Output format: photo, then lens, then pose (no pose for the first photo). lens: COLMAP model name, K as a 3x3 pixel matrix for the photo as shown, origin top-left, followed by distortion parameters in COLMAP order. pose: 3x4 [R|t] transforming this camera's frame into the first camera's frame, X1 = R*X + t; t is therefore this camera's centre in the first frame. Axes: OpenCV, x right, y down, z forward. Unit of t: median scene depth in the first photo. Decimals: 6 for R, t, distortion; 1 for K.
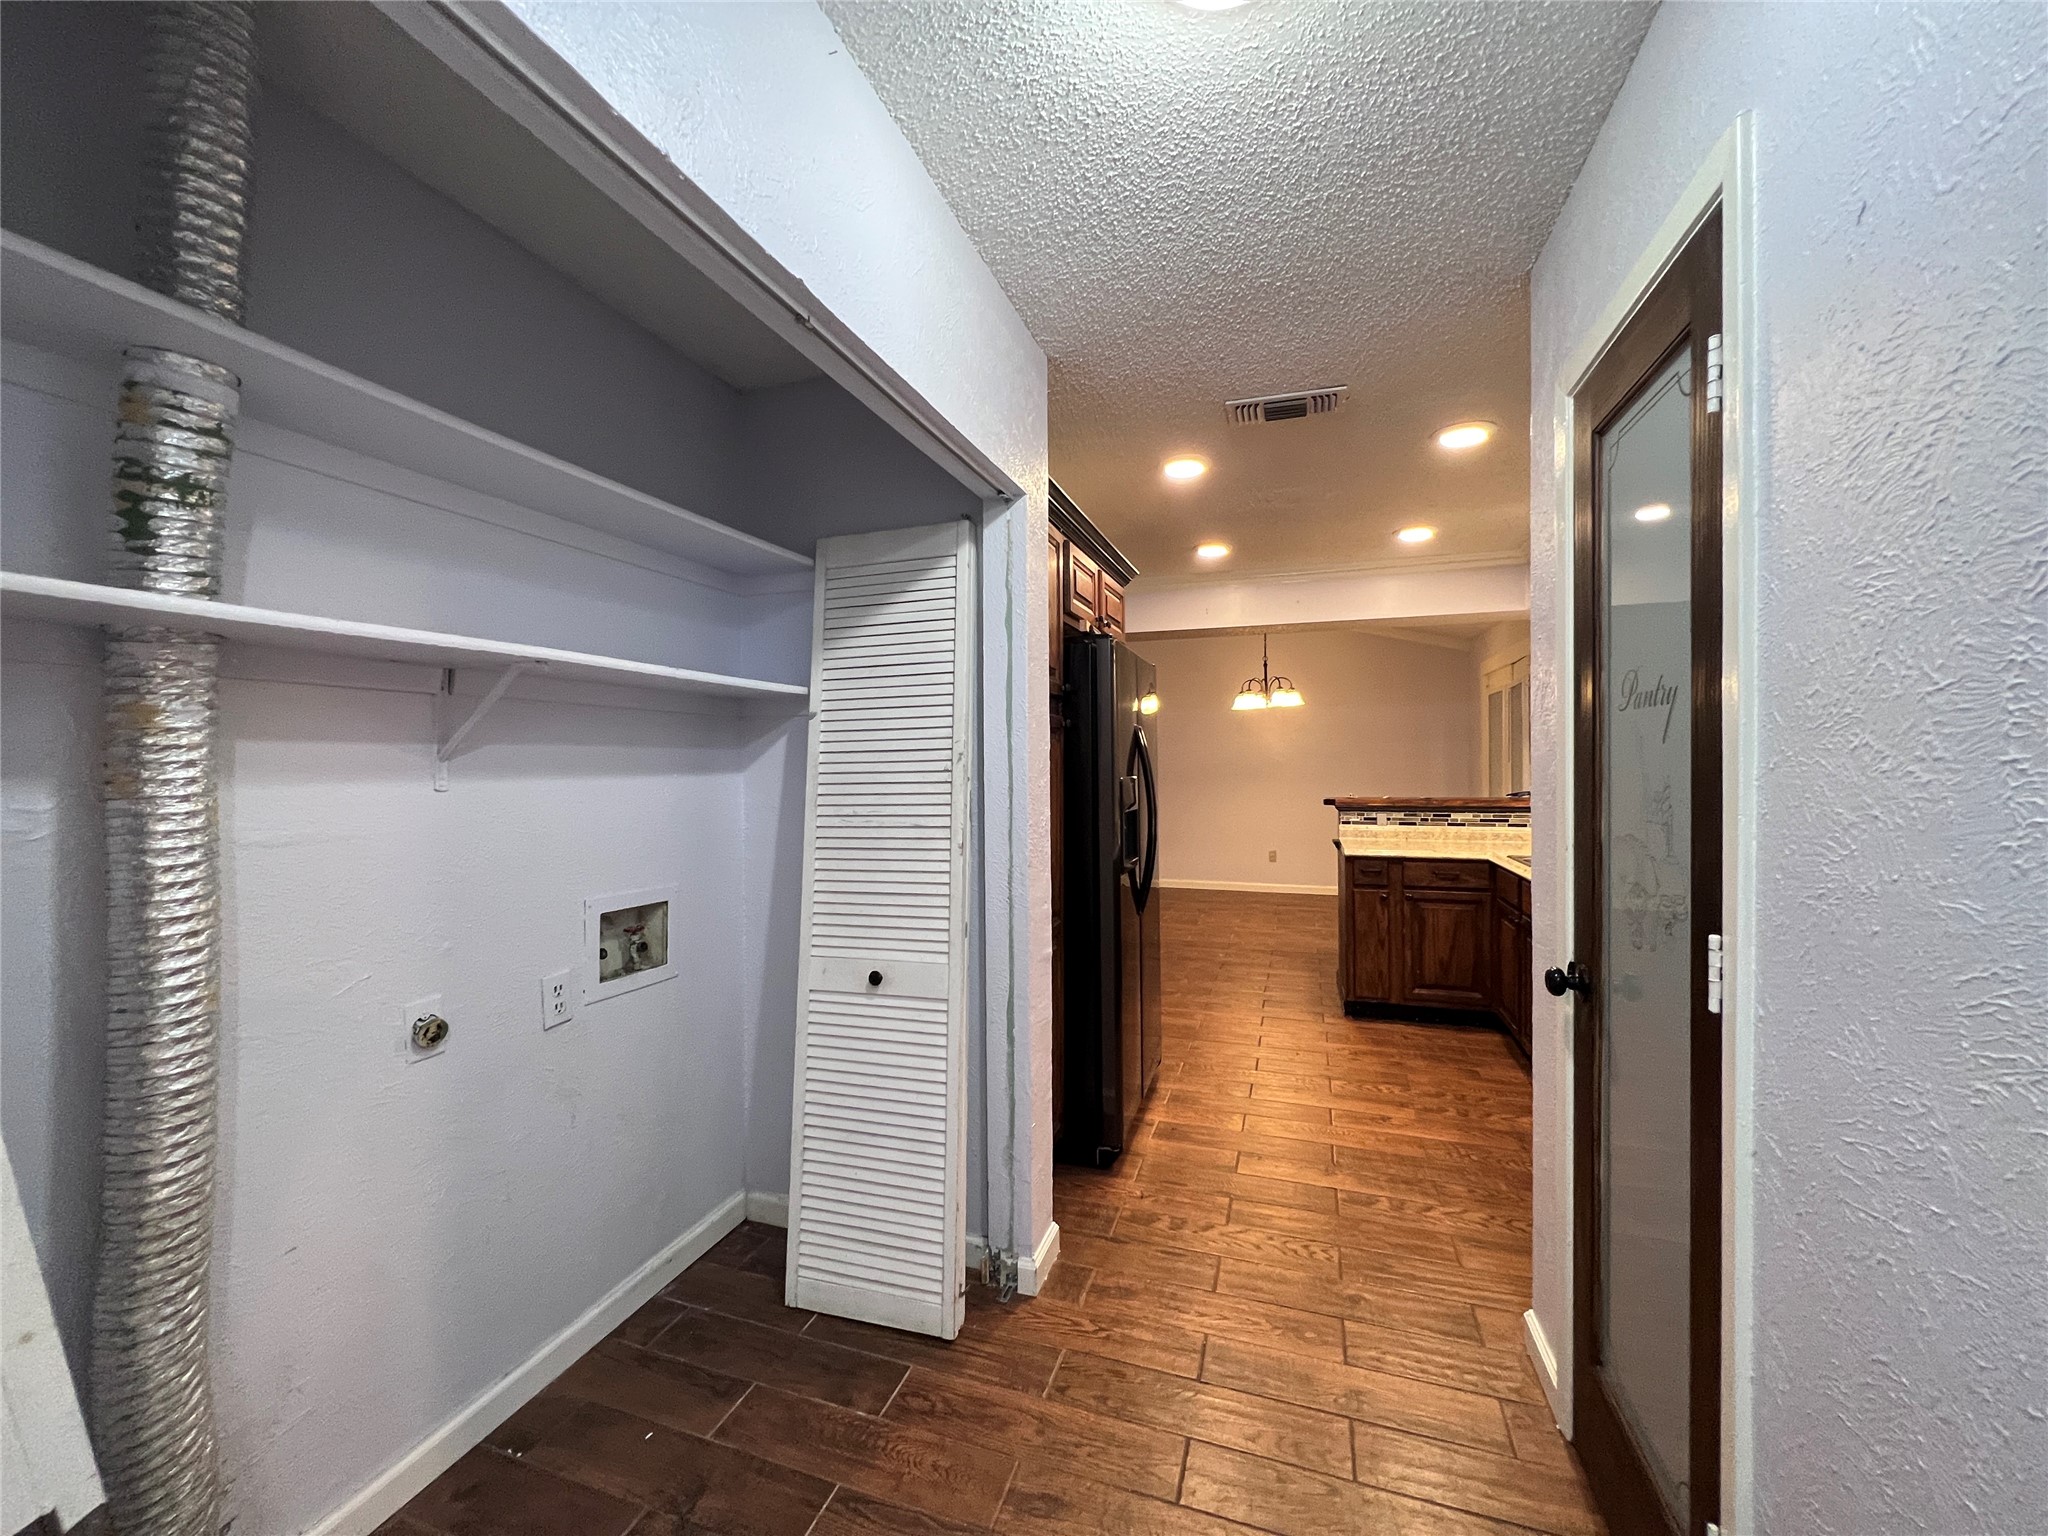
lens RADIAL K [[816.6, 0, 1020.8], [0, 816.6, 763.0], [0, 0, 1]] dist [-0.002694, 0.000809]
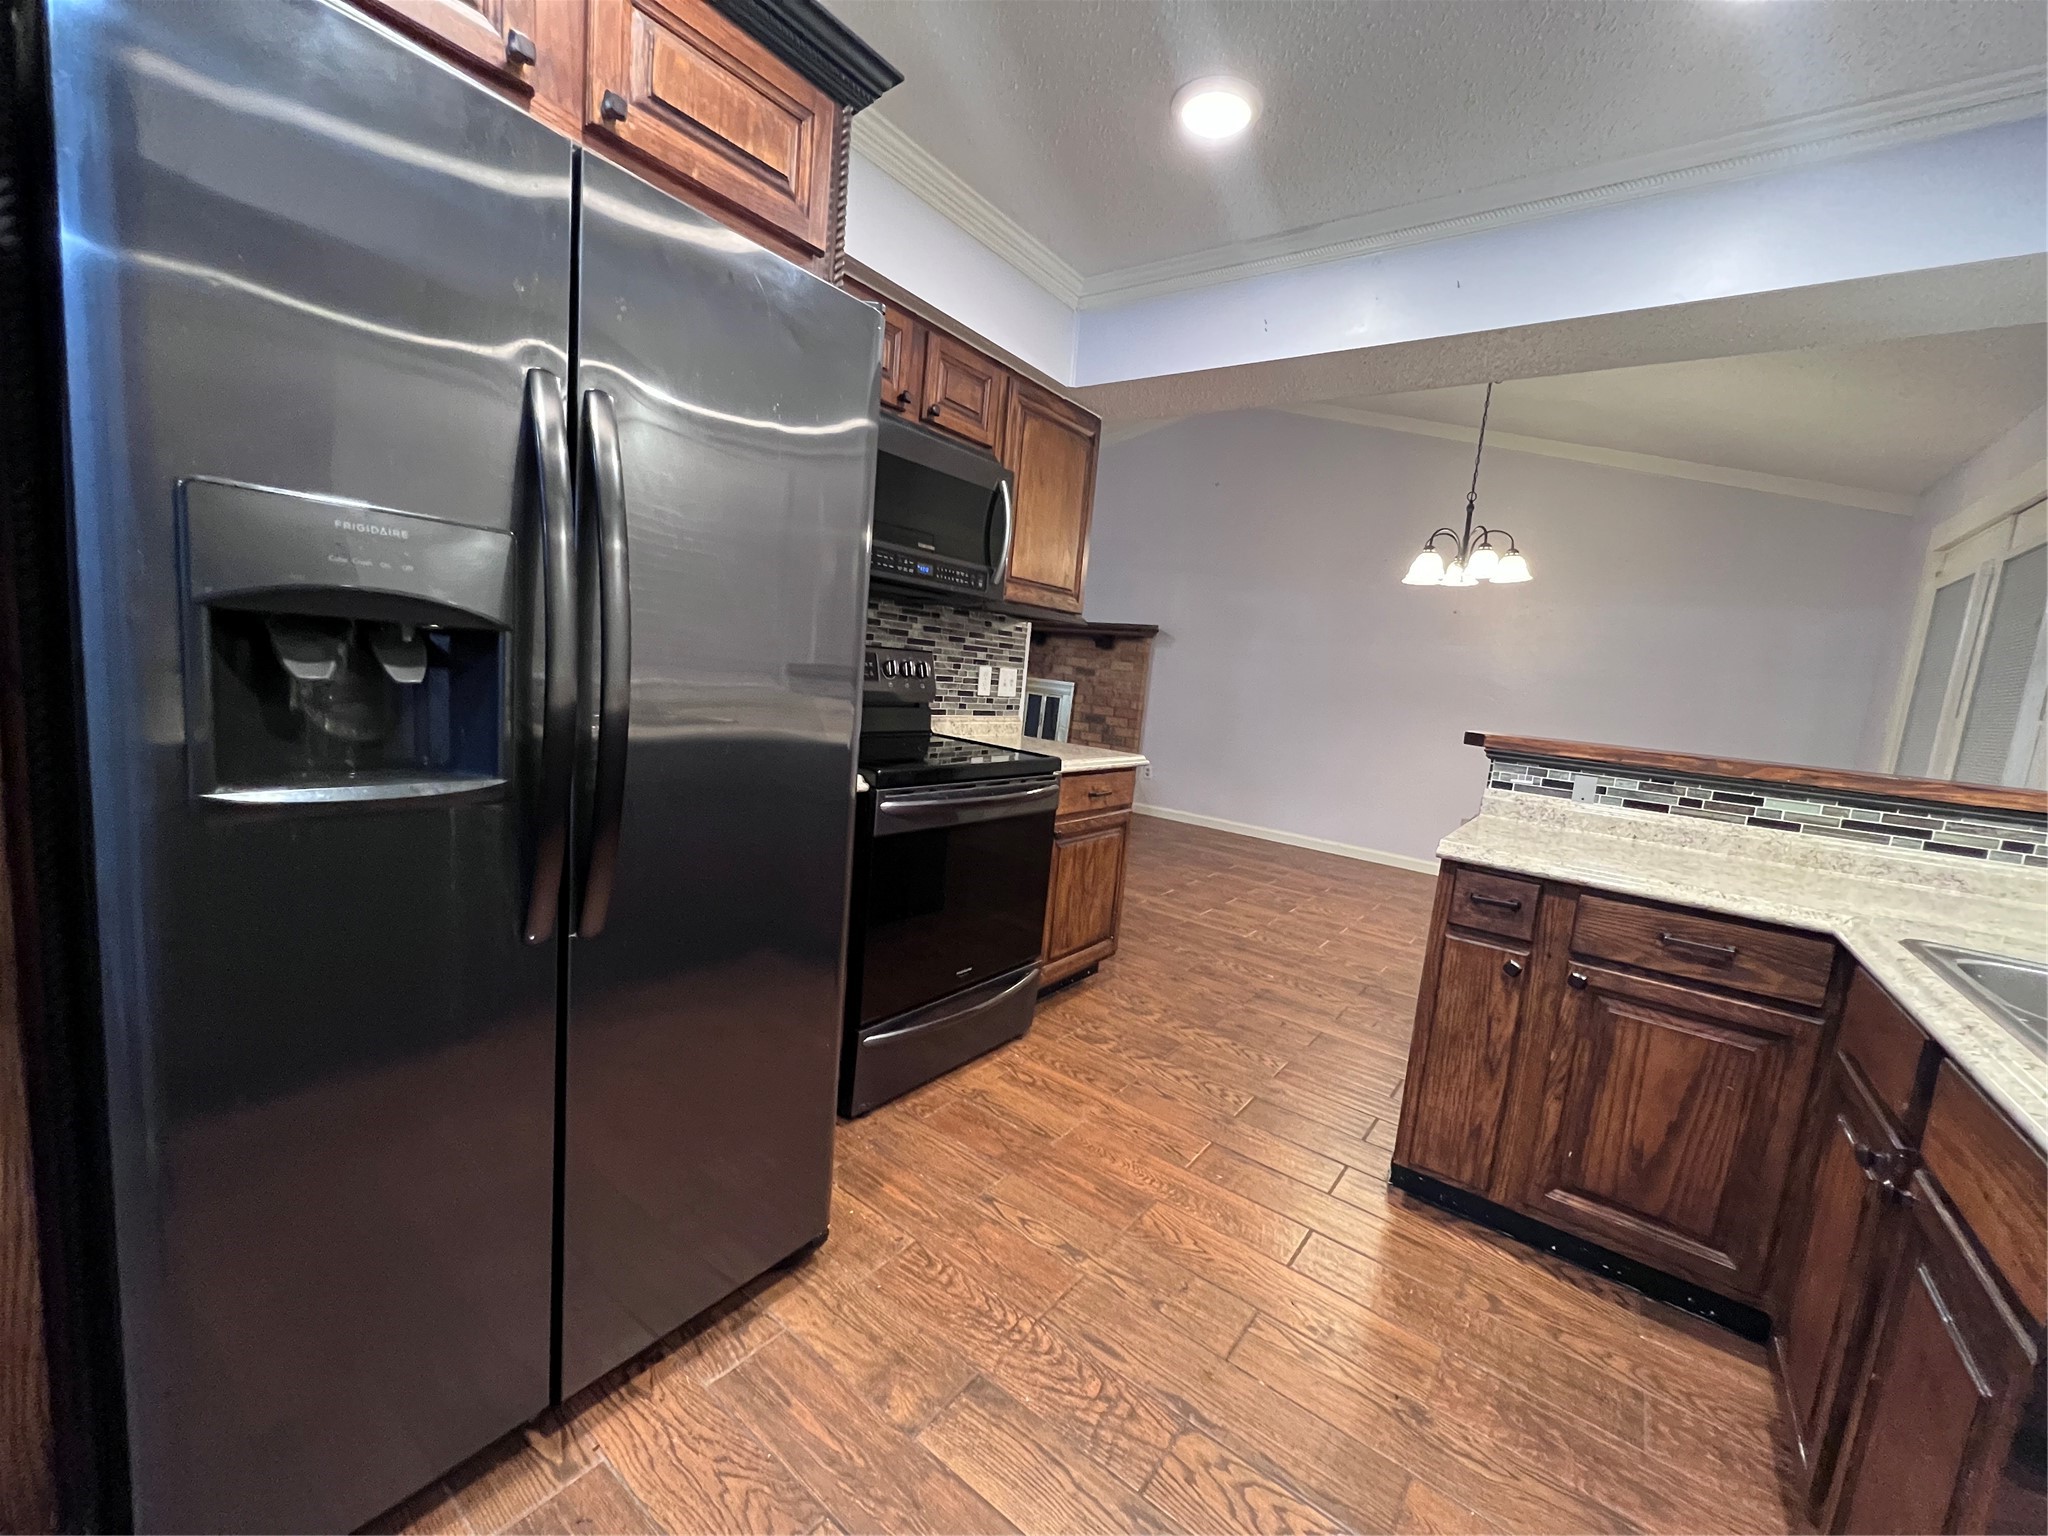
lens RADIAL K [[816.6, 0, 1031.5], [0, 816.6, 770.3], [0, 0, 1]] dist [-0.002694, 0.000809]
pose [[0.948590, 0.134225, -0.286636, 0.318634], [-0.099710, 0.986241, 0.131858, 0.033689], [0.300391, -0.096499, 0.948922, 0.540244]]
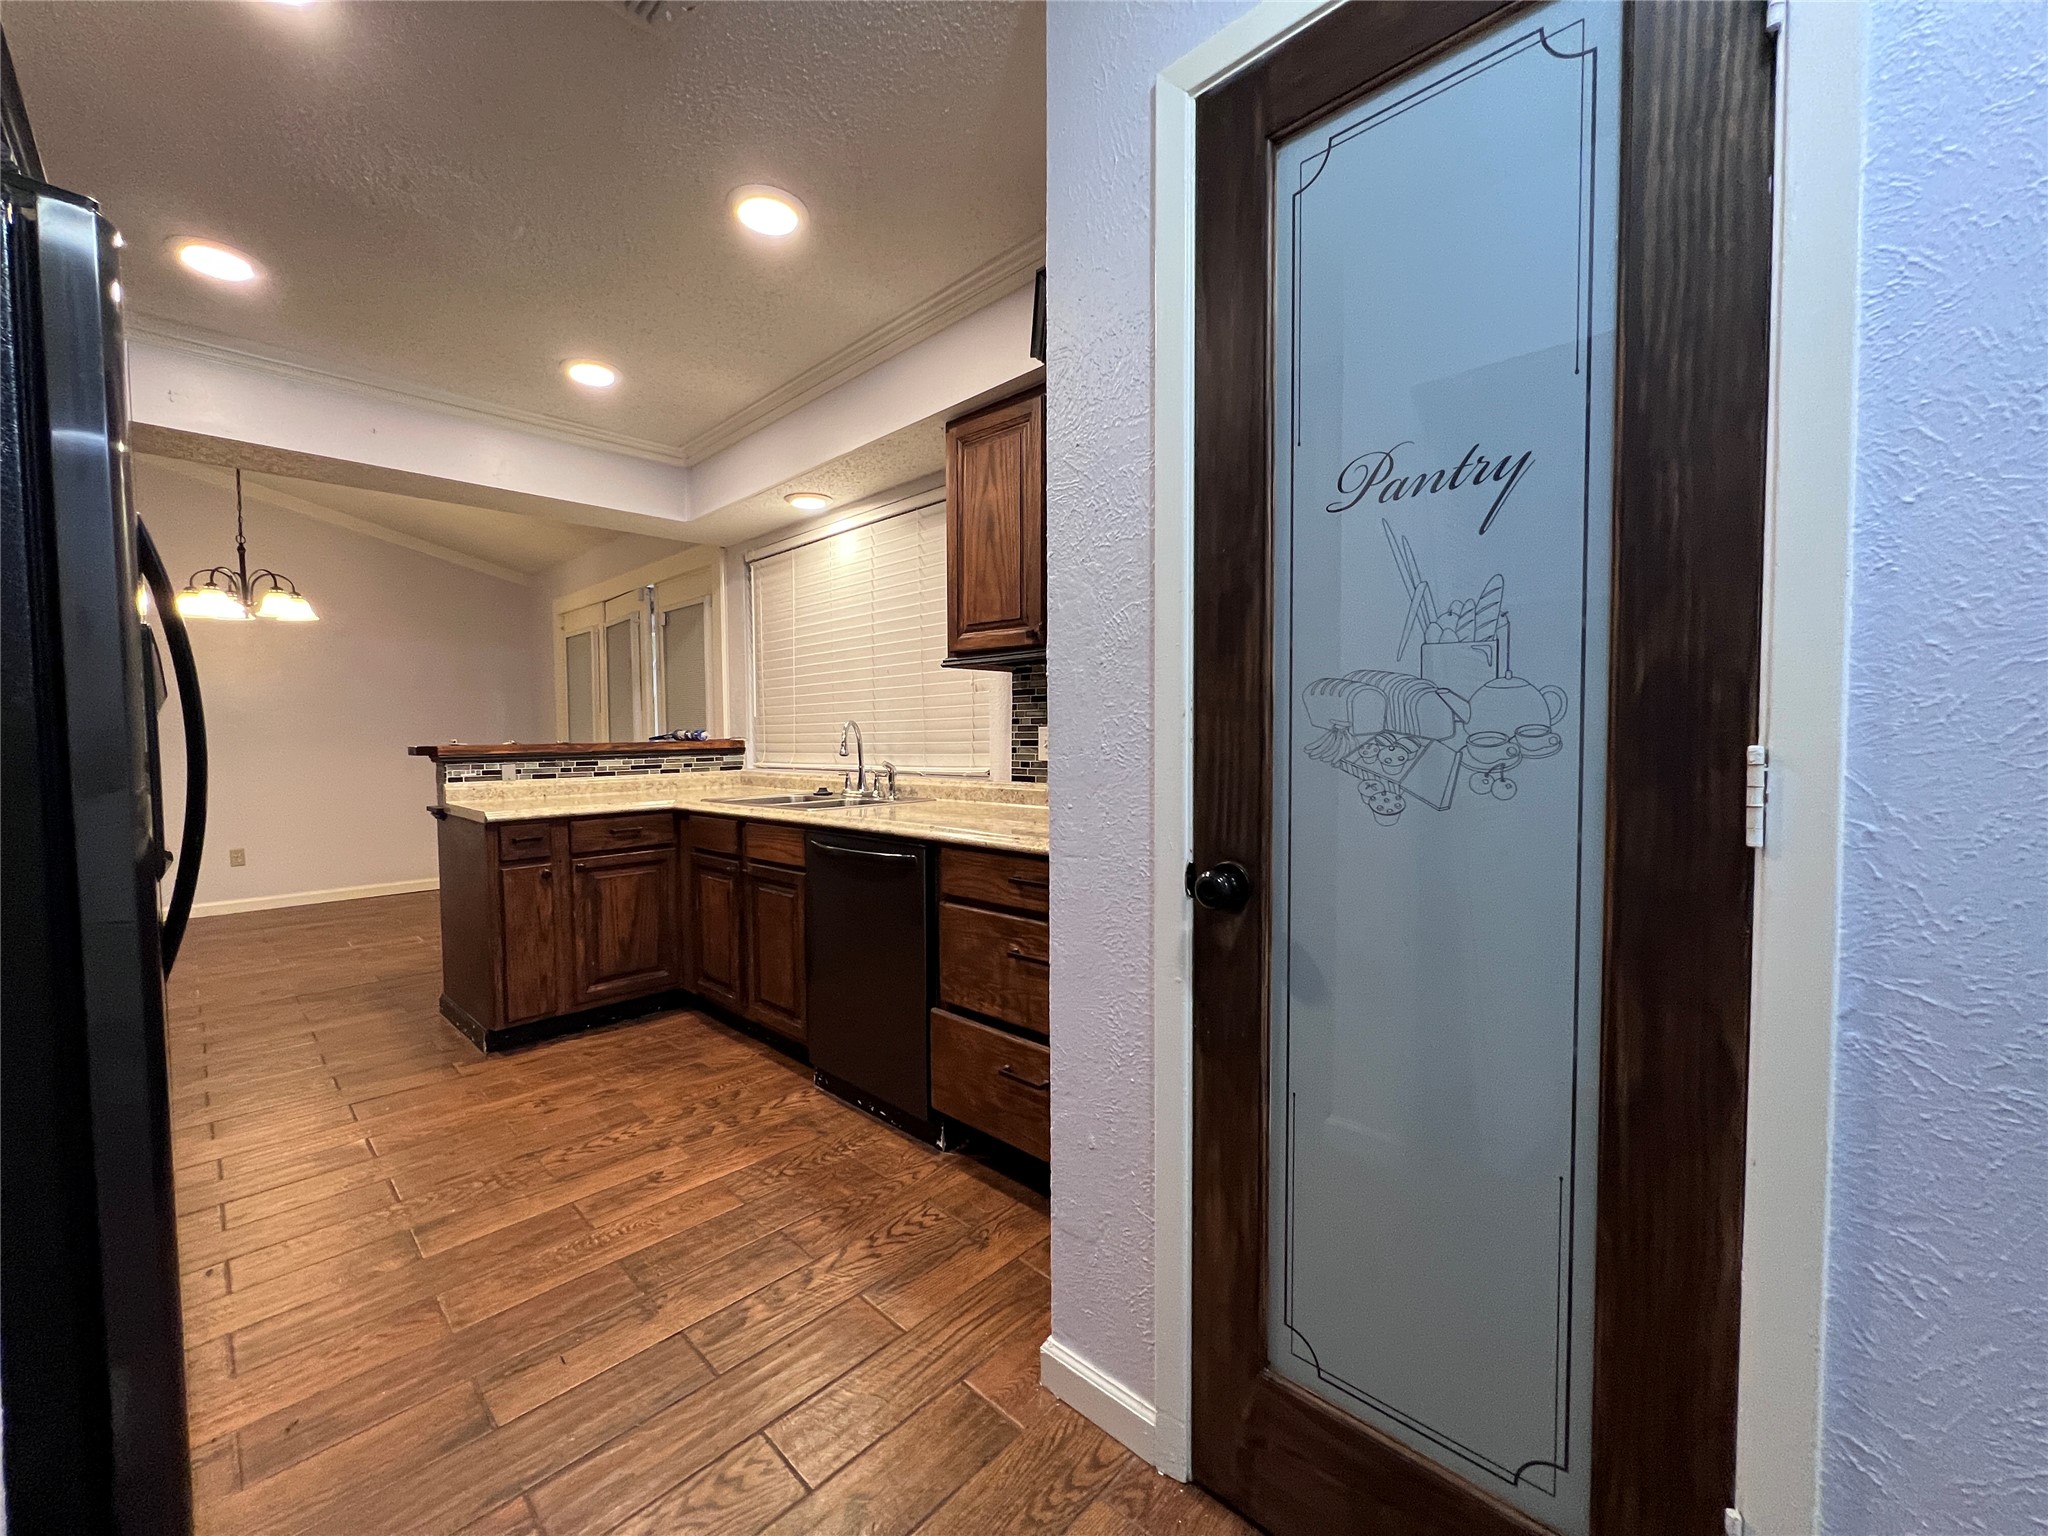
lens RADIAL K [[816.6, 0, 1011.2], [0, 816.6, 763.9], [0, 0, 1]] dist [-0.002694, 0.000809]
pose [[0.427069, -0.029966, 0.903722, -0.029693], [0.007794, 0.999536, 0.029460, 0.050051], [-0.904185, -0.005538, 0.427105, 0.322922]]
